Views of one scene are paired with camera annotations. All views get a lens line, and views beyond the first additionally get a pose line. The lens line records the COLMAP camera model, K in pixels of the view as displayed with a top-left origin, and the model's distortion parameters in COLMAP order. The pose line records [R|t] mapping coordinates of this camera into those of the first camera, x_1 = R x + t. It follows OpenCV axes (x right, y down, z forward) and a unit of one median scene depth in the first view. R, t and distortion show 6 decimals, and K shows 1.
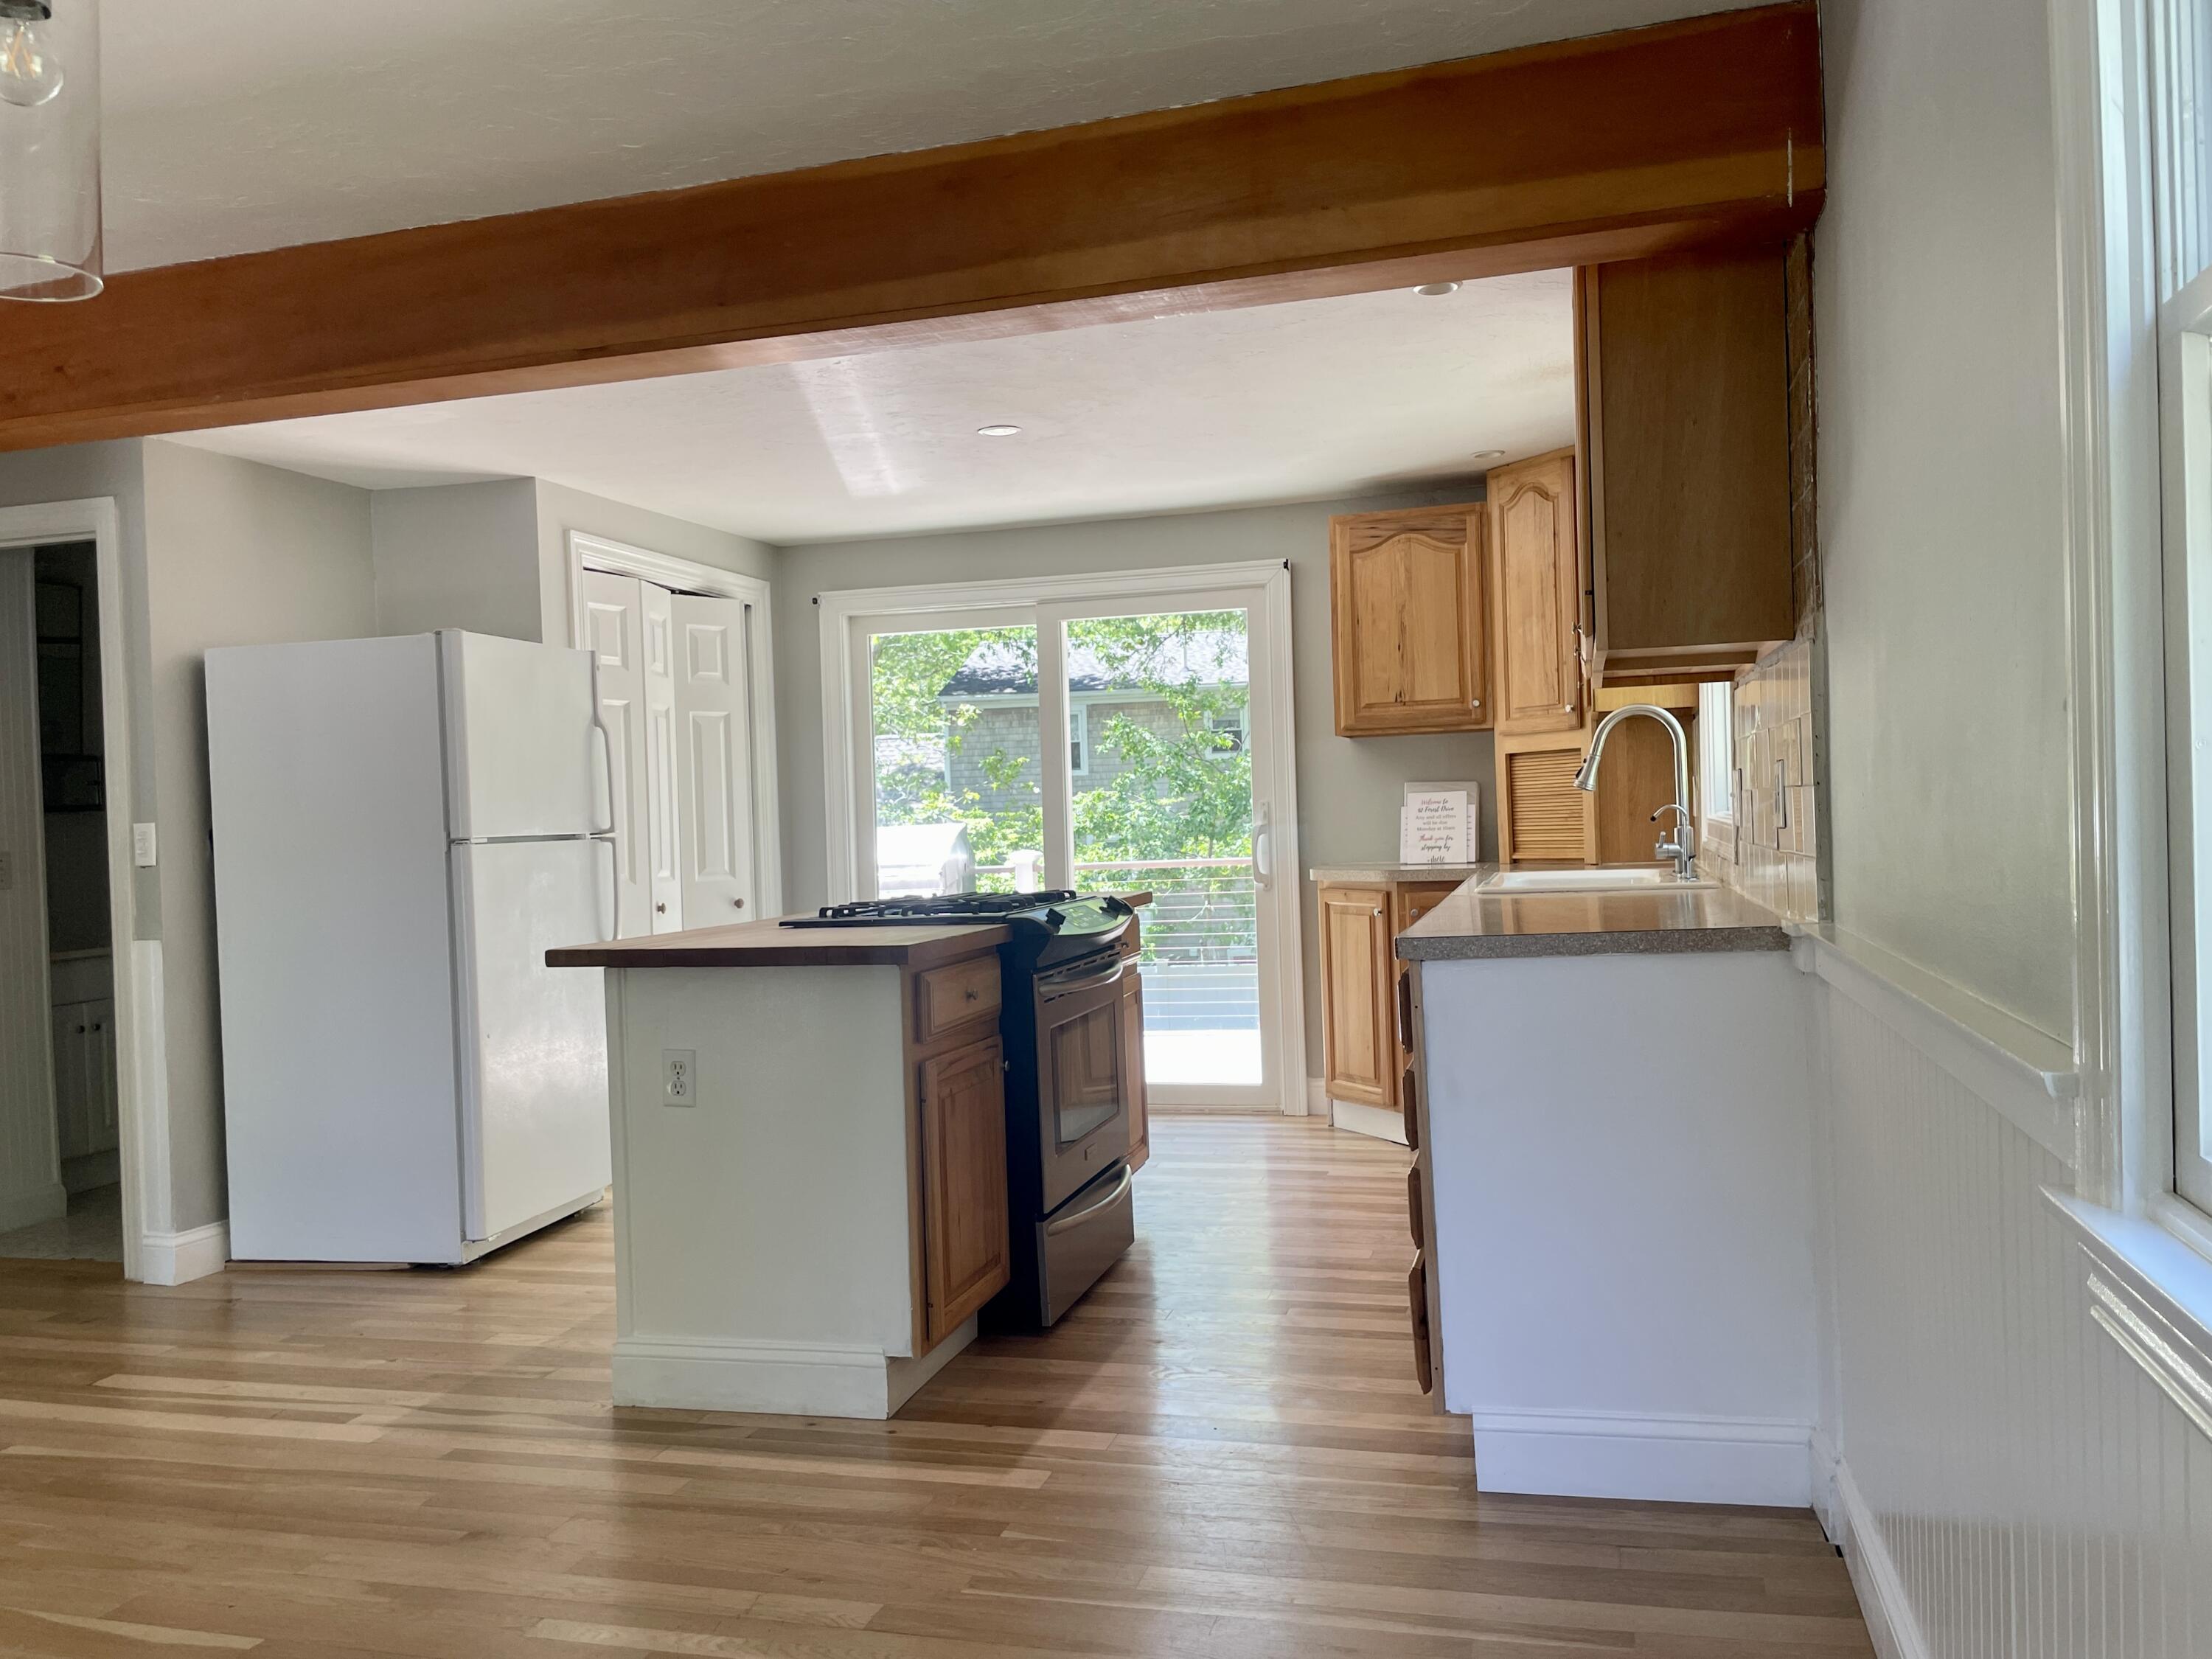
lens RADIAL K [[1733.7, 0, 1093.3], [0, 1733.7, 821.1], [0, 0, 1]] dist [0.046755, -0.065368]
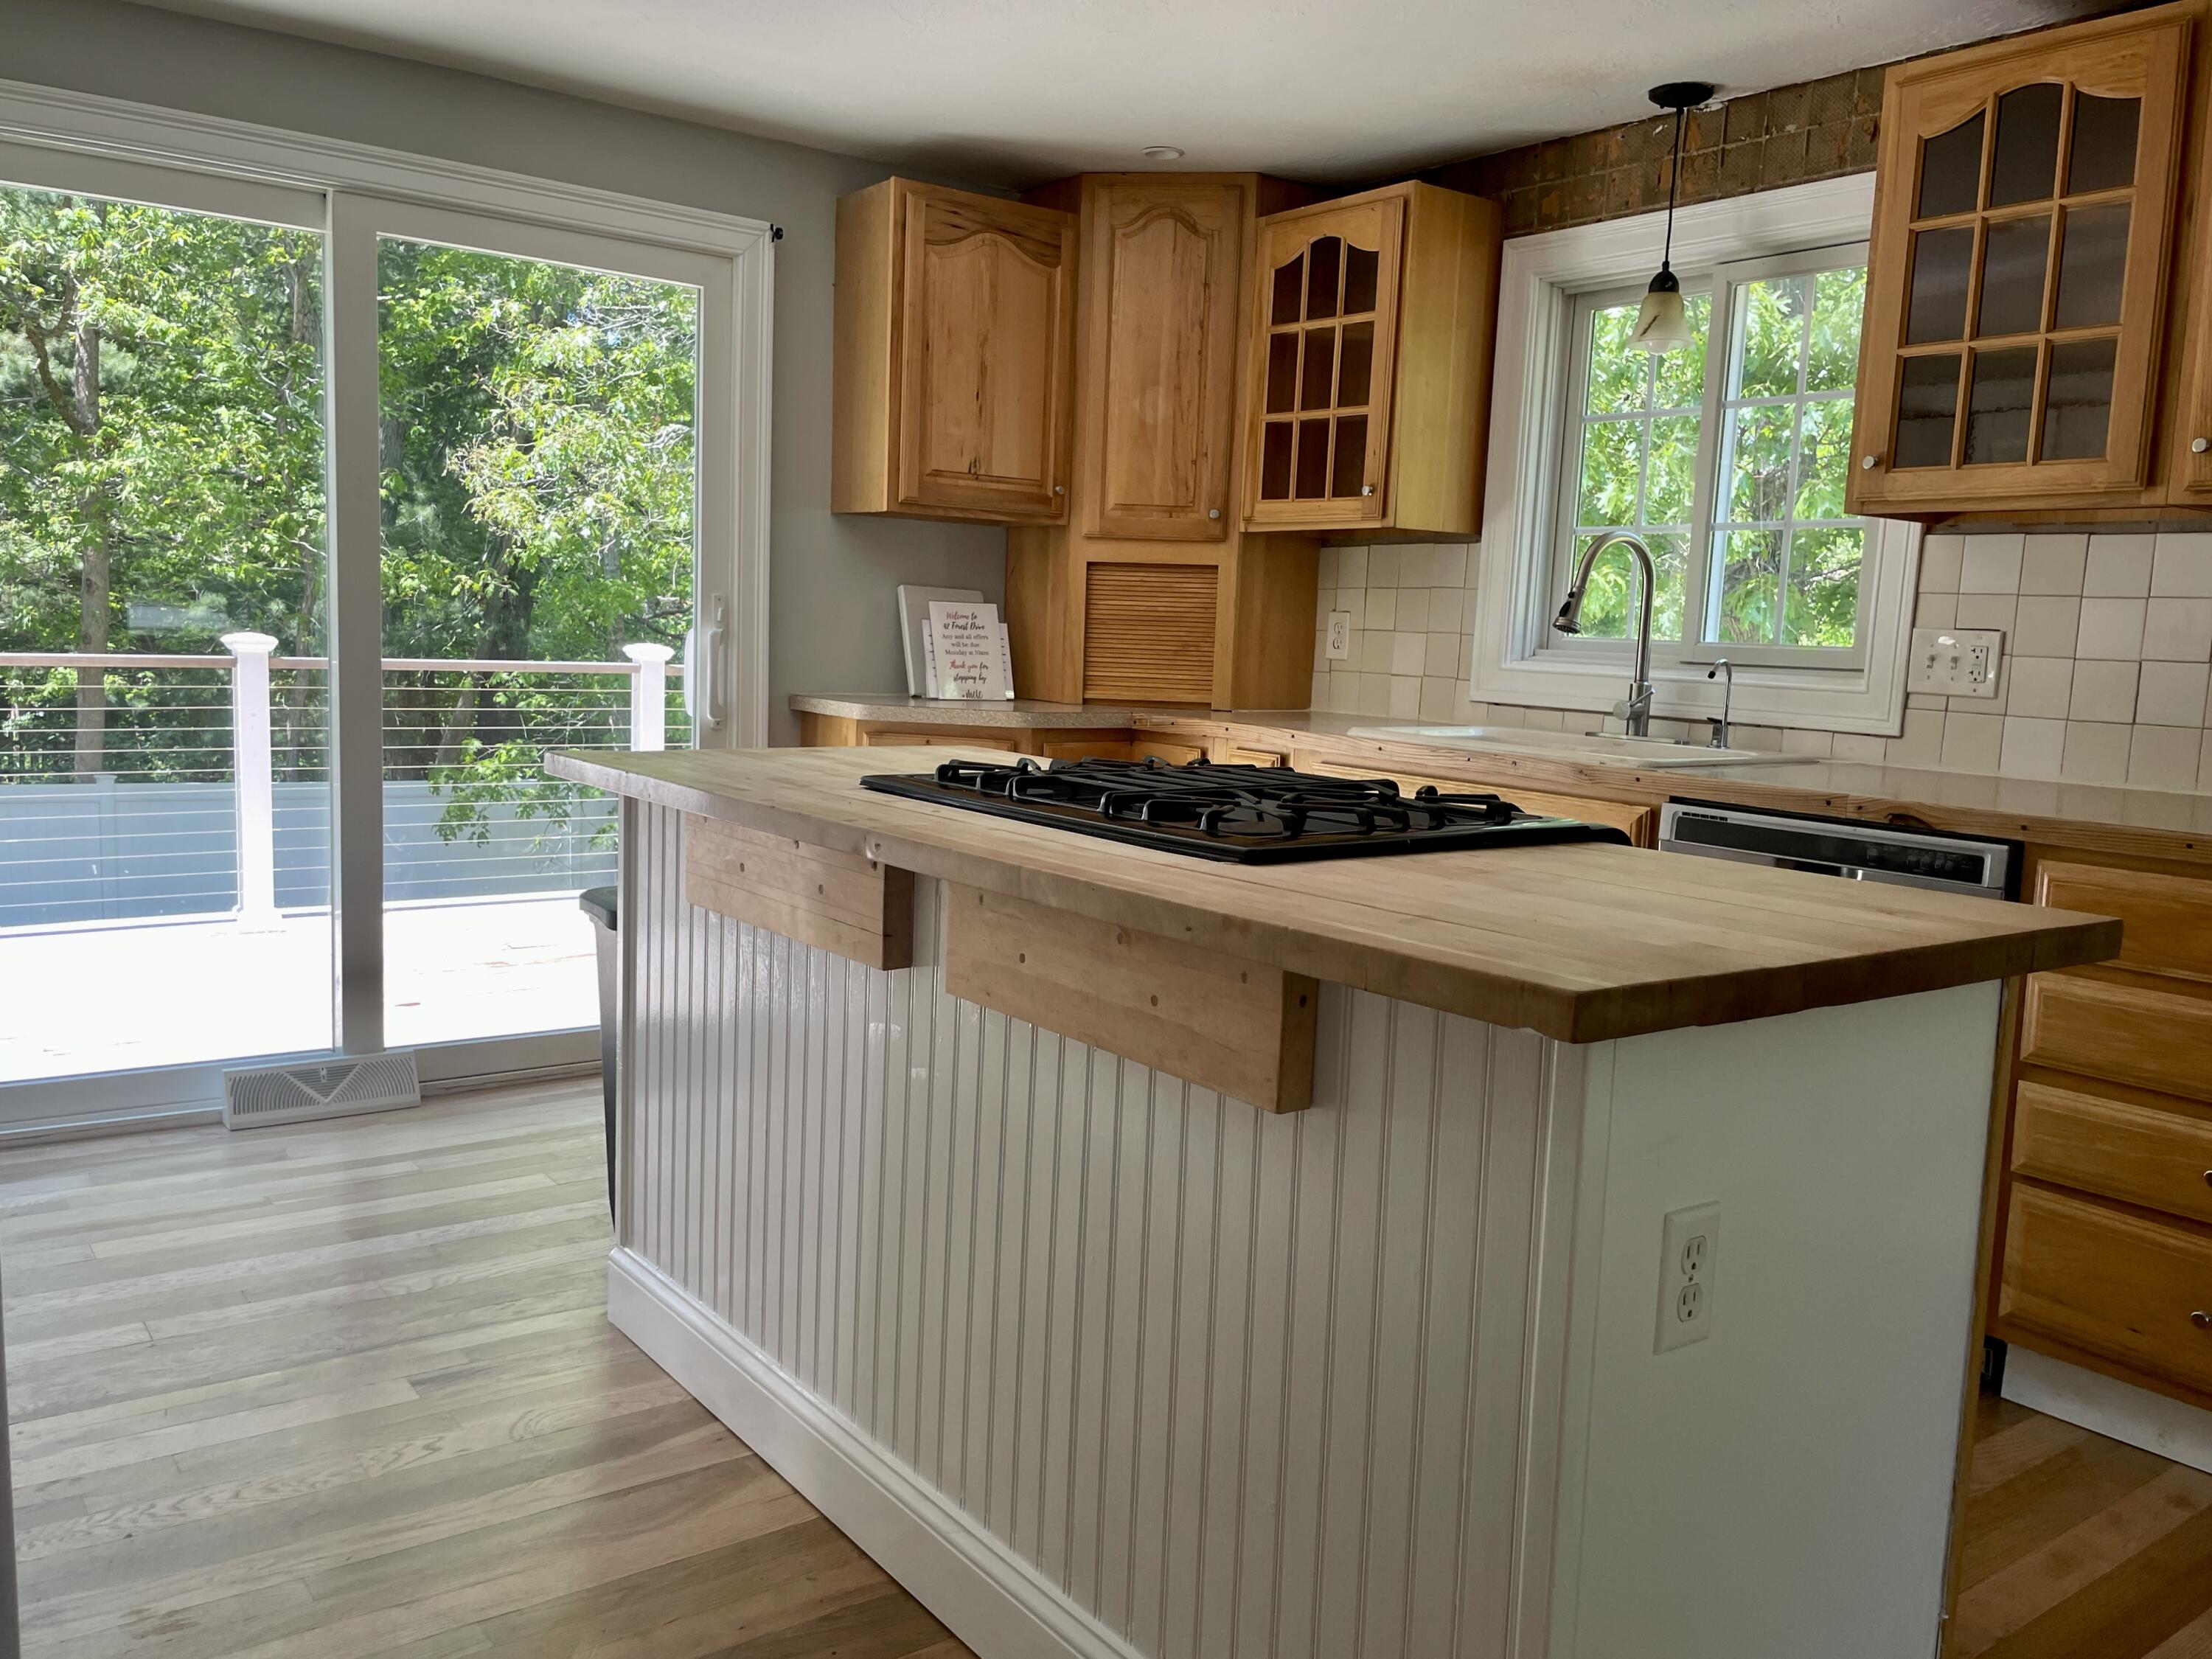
lens RADIAL K [[1733.7, 0, 1089.9], [0, 1733.7, 841.8], [0, 0, 1]] dist [0.046755, -0.065368]
pose [[0.604800, -0.038341, 0.795454, -0.378148], [-0.061472, 0.993613, 0.094630, 0.011824], [-0.794001, -0.106130, 0.598581, 0.526092]]
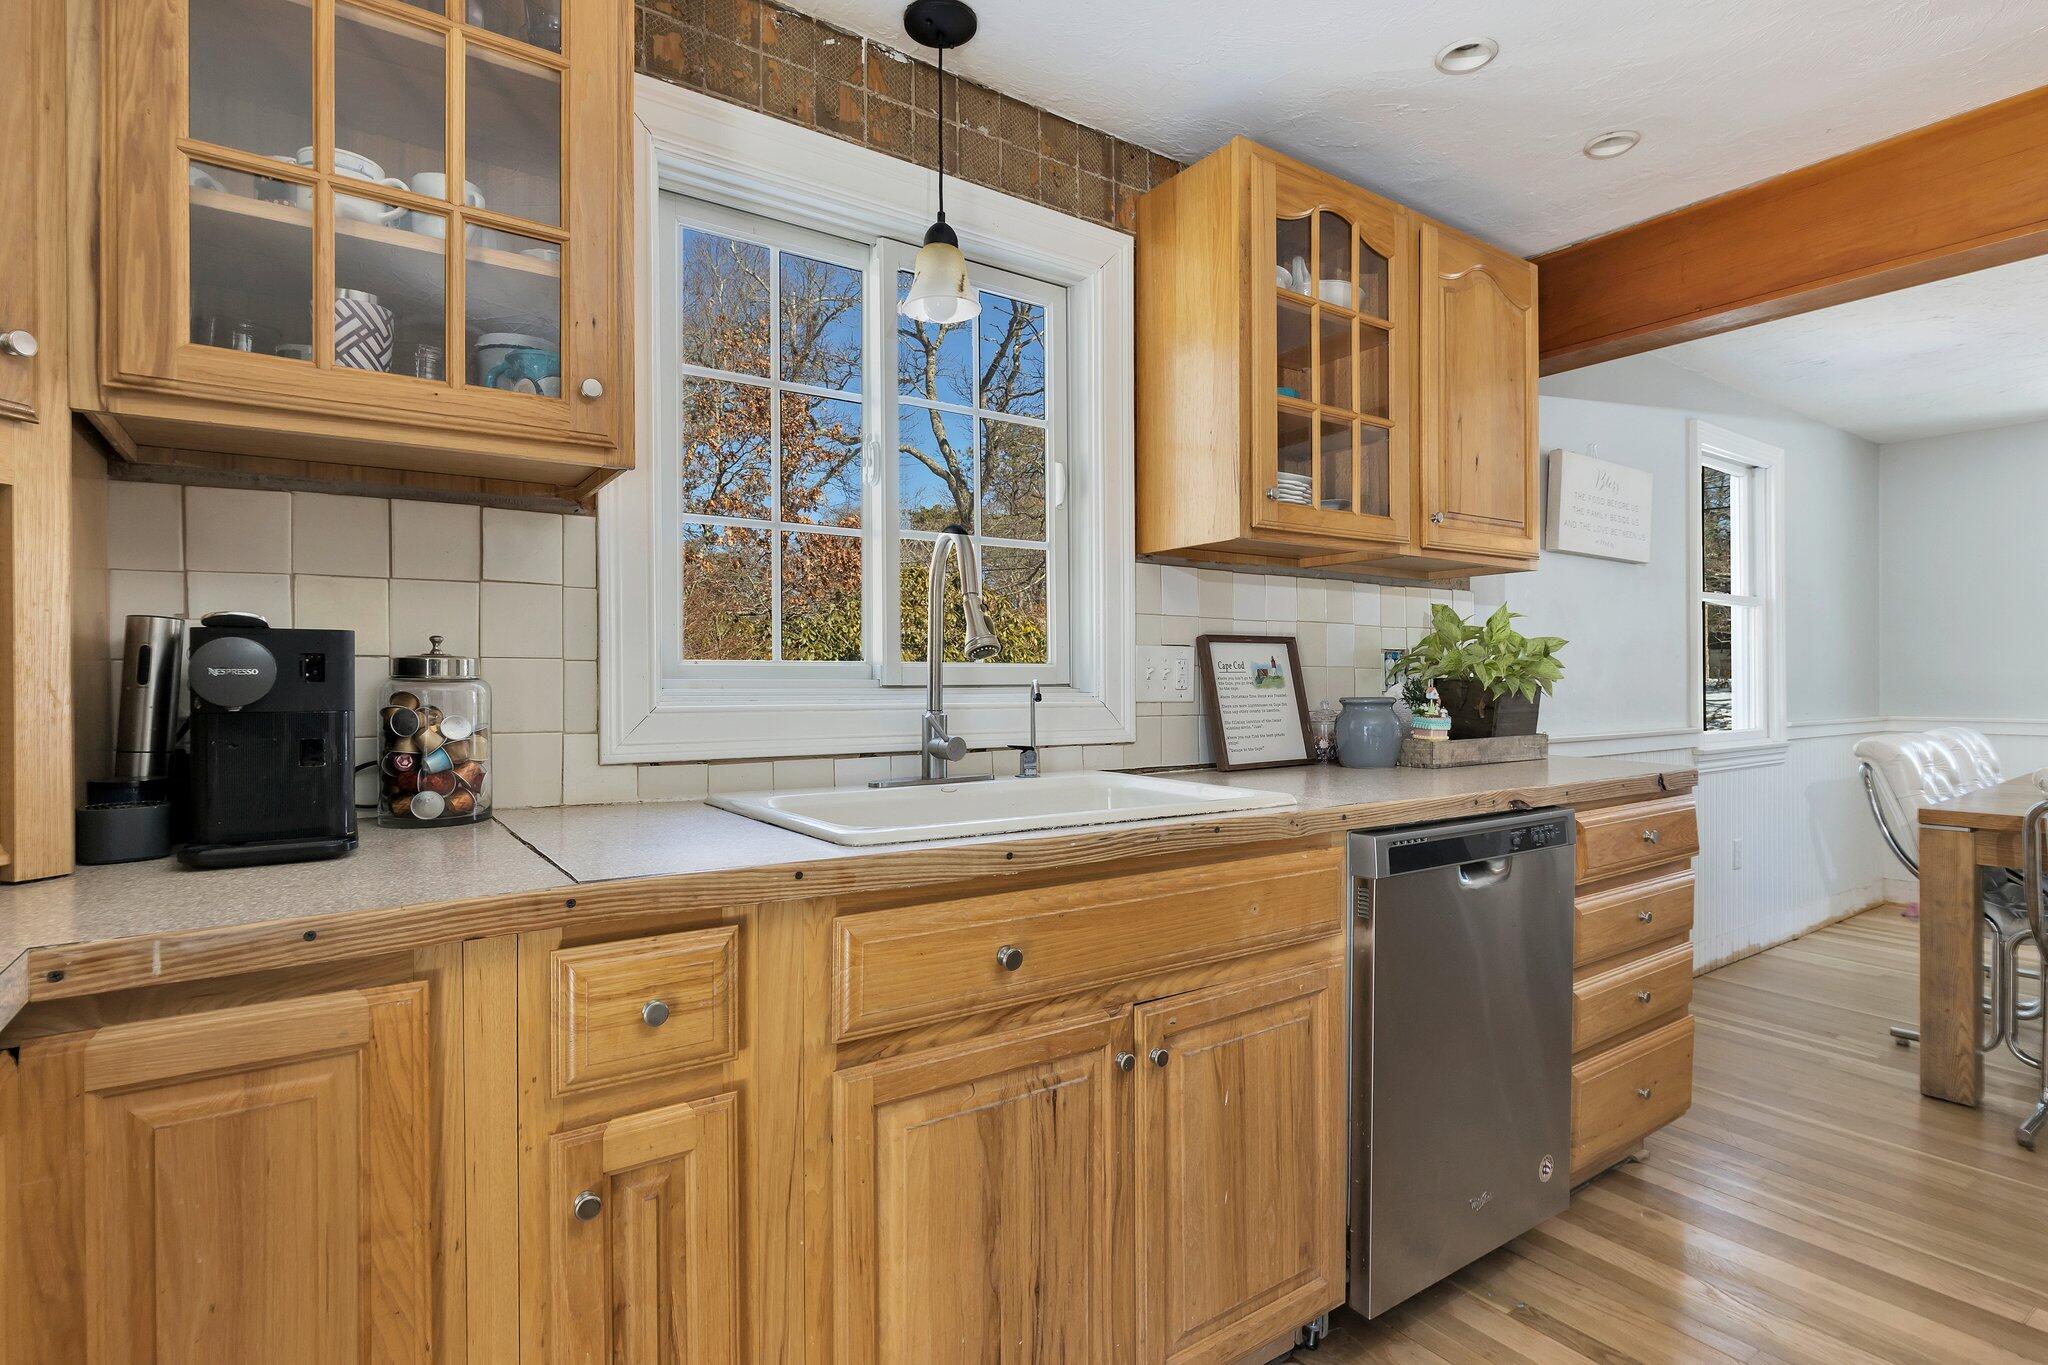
lens RADIAL K [[1045.7, 0, 1018.7], [0, 1045.7, 676.5], [0, 0, 1]] dist [0.003225, 0.000139]
pose [[-0.778621, 0.039871, 0.626227, 0.031859], [0.030594, 0.999205, -0.025579, 0.000394], [-0.626749, -0.000758, -0.779221, 0.978900]]
